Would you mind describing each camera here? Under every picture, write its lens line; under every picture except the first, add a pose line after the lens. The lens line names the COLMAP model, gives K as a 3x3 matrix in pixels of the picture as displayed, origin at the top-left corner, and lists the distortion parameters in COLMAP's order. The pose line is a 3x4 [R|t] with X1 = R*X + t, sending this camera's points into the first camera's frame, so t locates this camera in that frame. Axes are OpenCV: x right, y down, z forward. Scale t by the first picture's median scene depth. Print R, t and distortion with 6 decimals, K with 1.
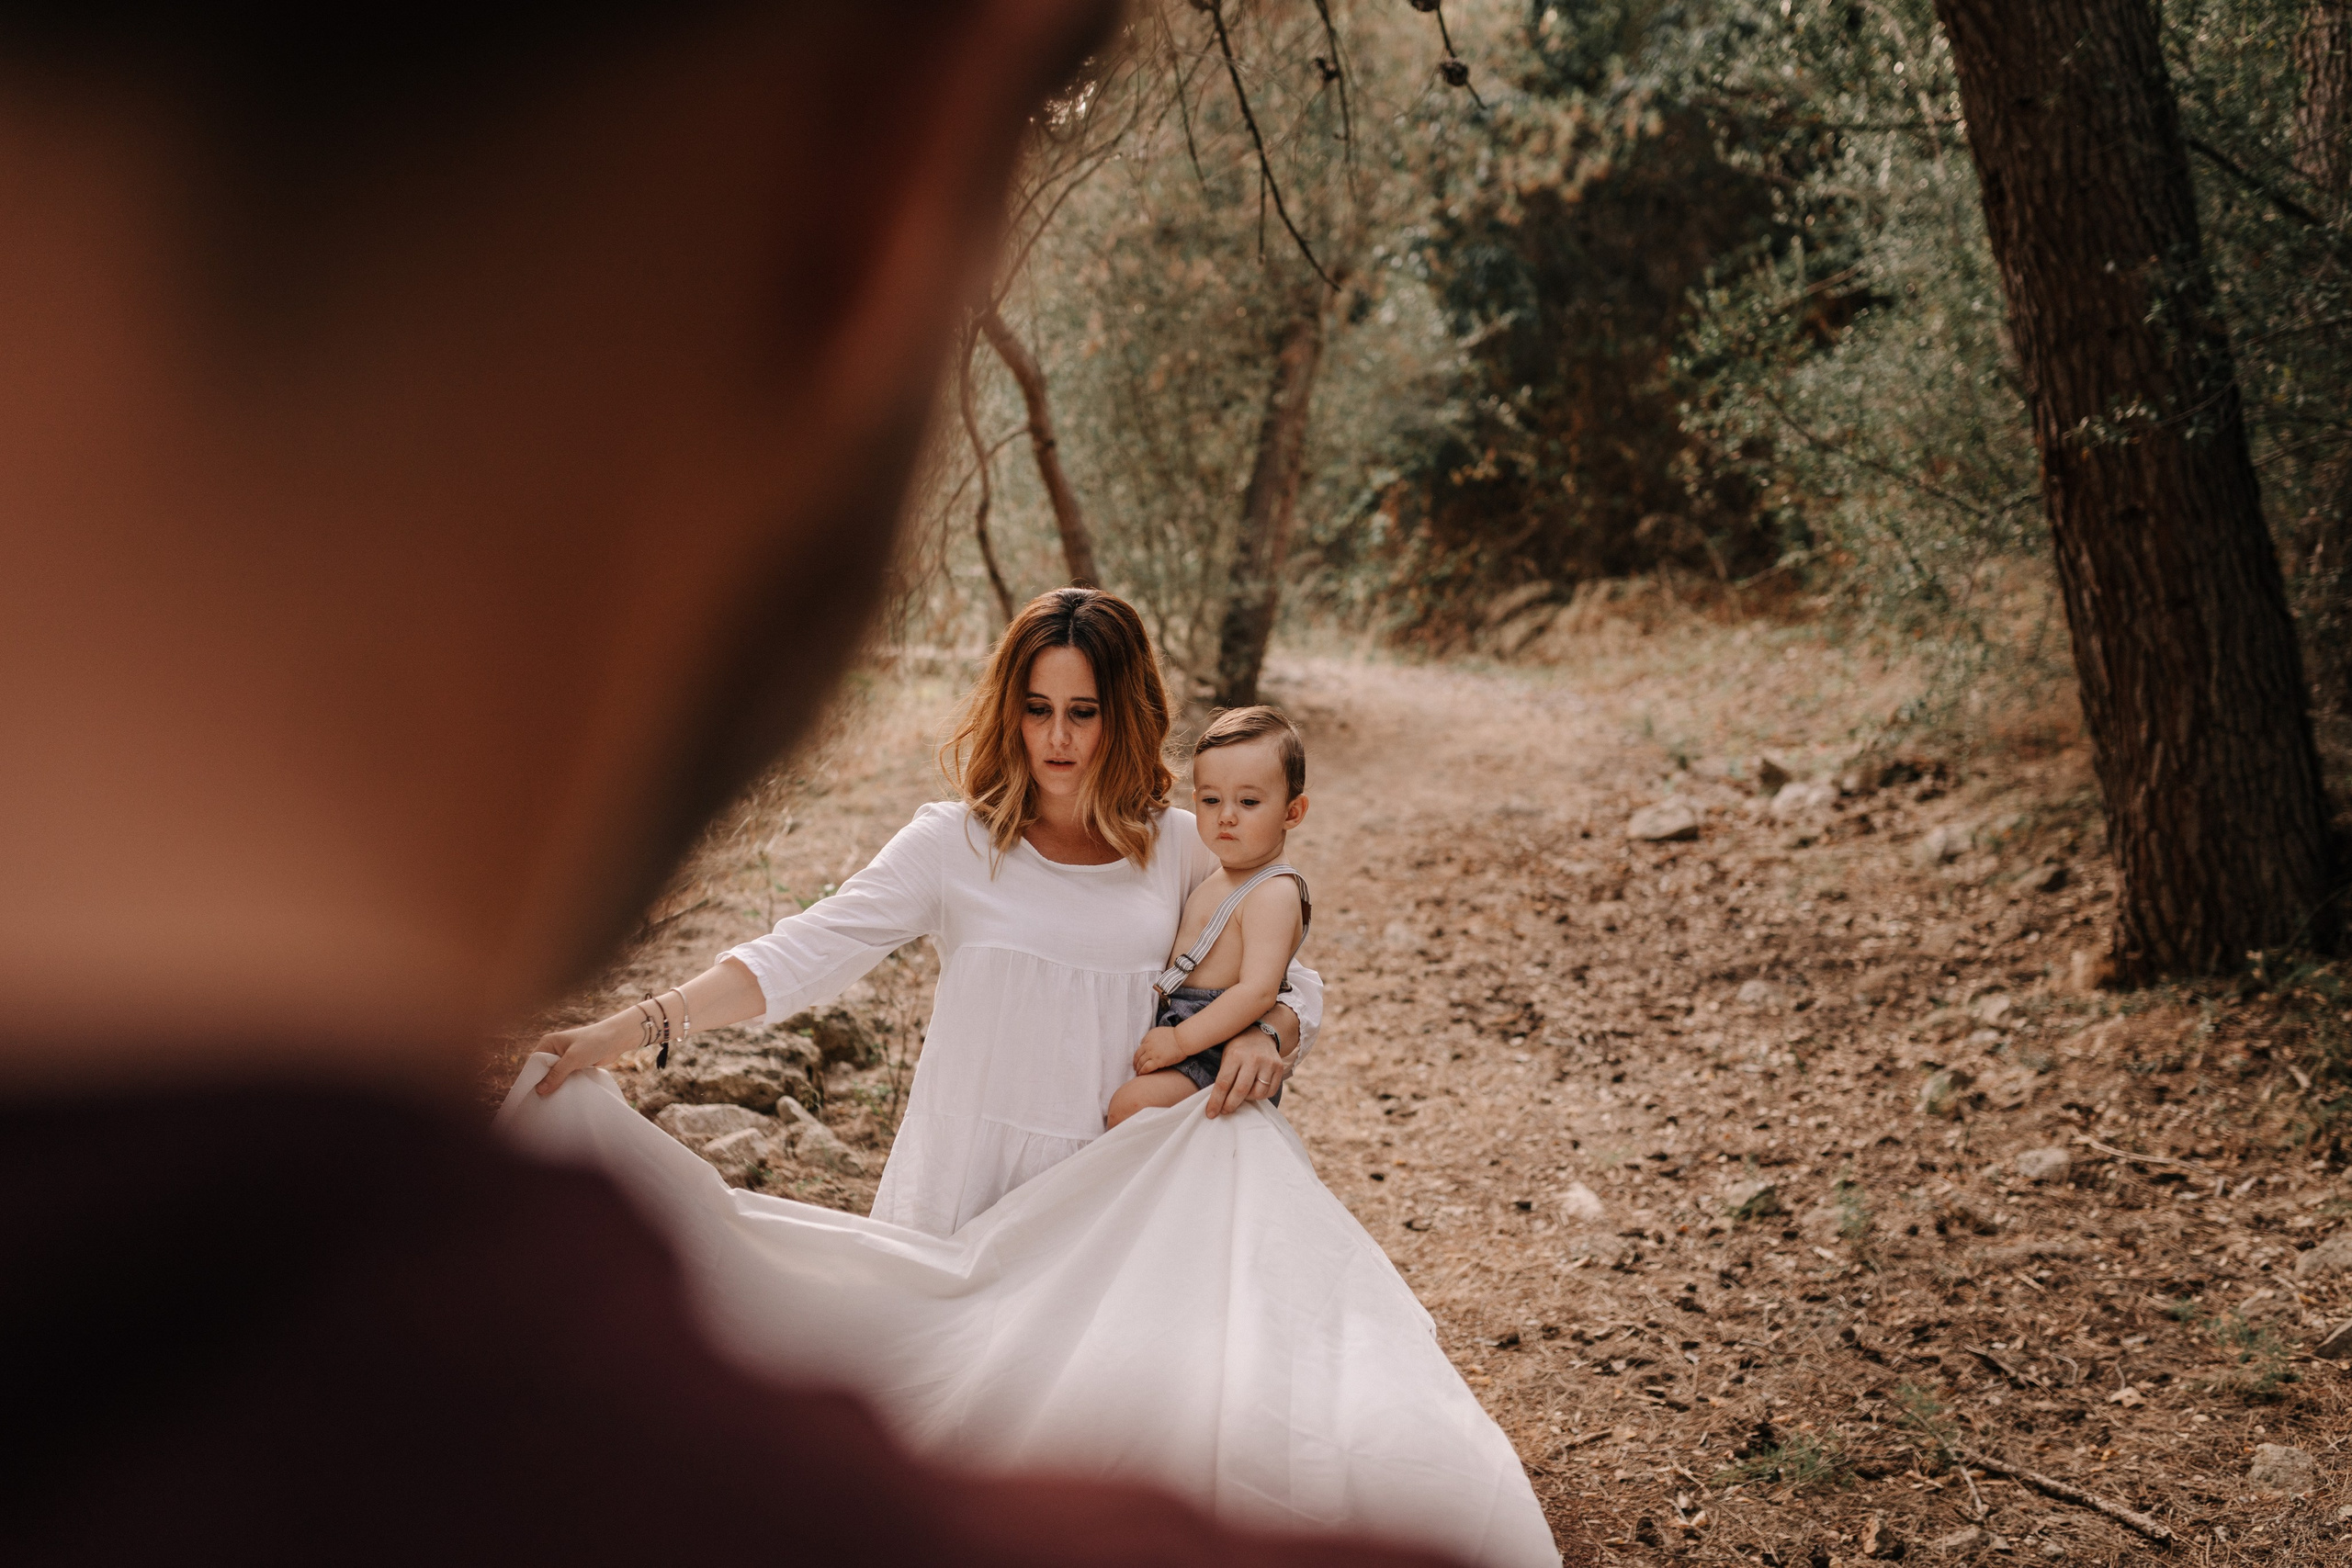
lens RADIAL K [[2324.9, 0, 1176.0], [0, 2324.9, 784.0], [0, 0, 1]] dist [0.007630, 0.004078]
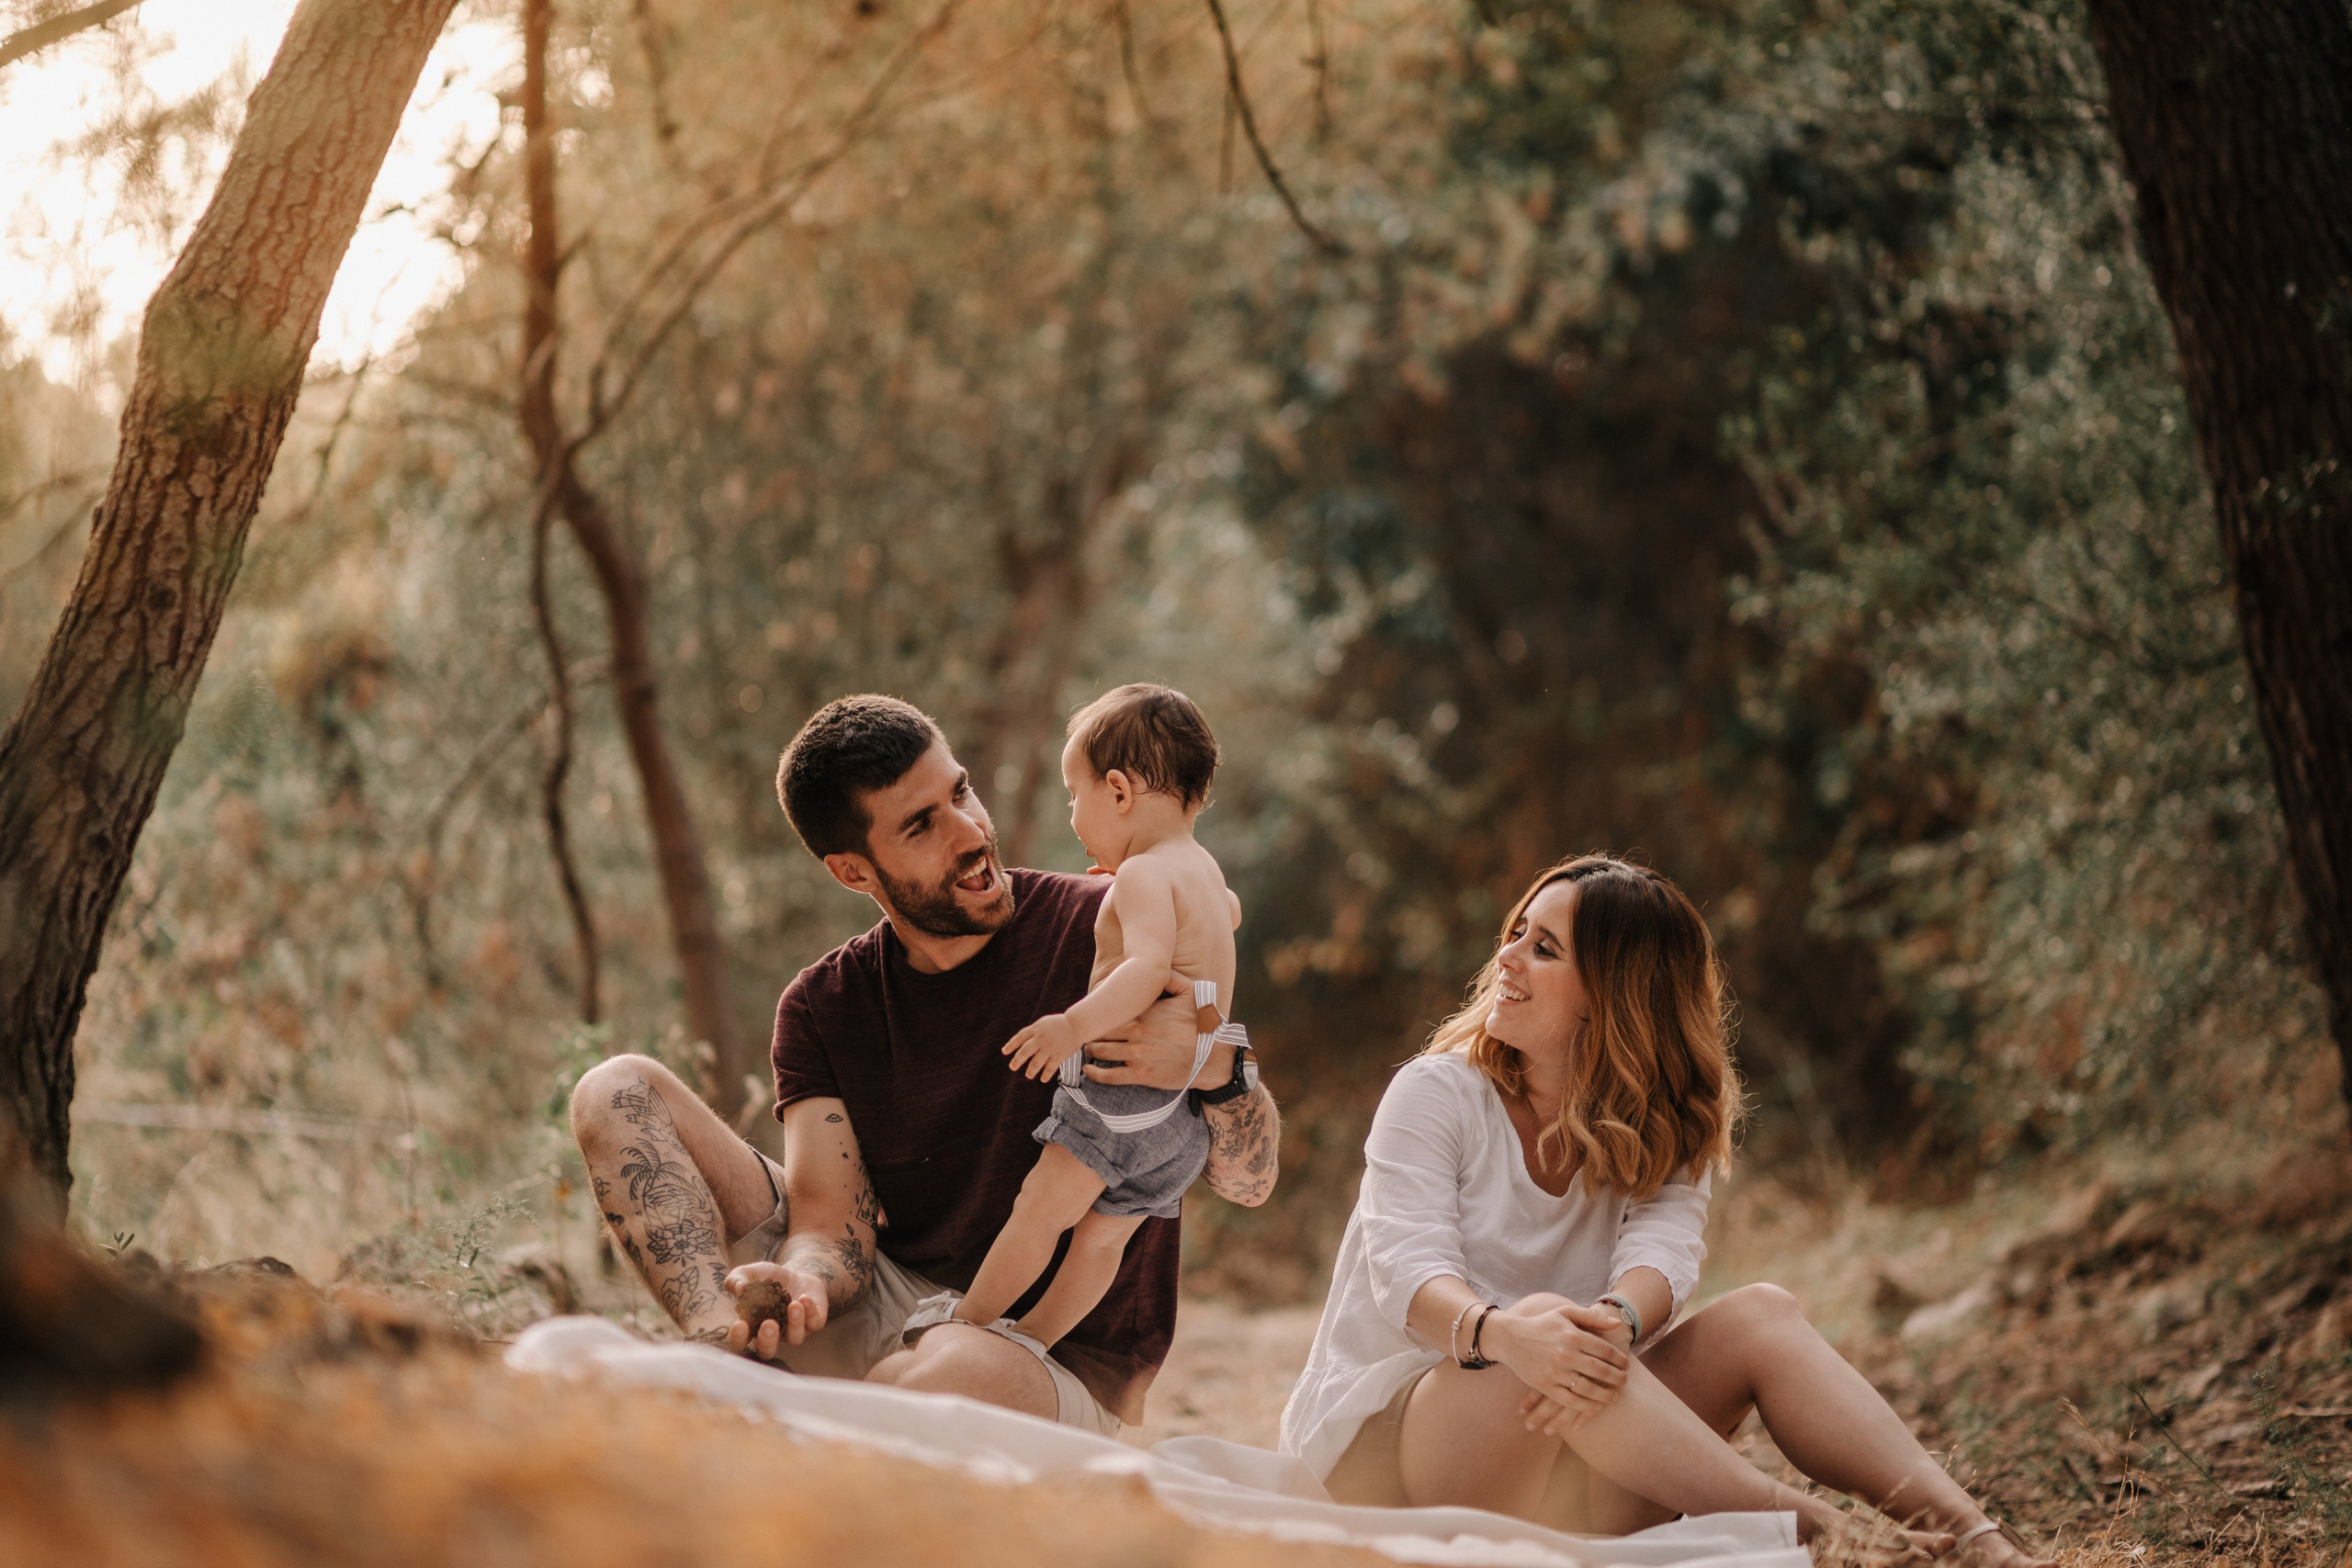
lens RADIAL K [[5703.5, 0, 1176.0], [0, 5703.5, 784.0], [0, 0, 1]] dist [-0.030689, -1.211240]
pose [[0.992747, 0.032138, 0.115846, -0.093787], [-0.007506, 0.978297, -0.207072, 0.177961], [-0.119986, 0.204701, 0.971443, -0.400168]]
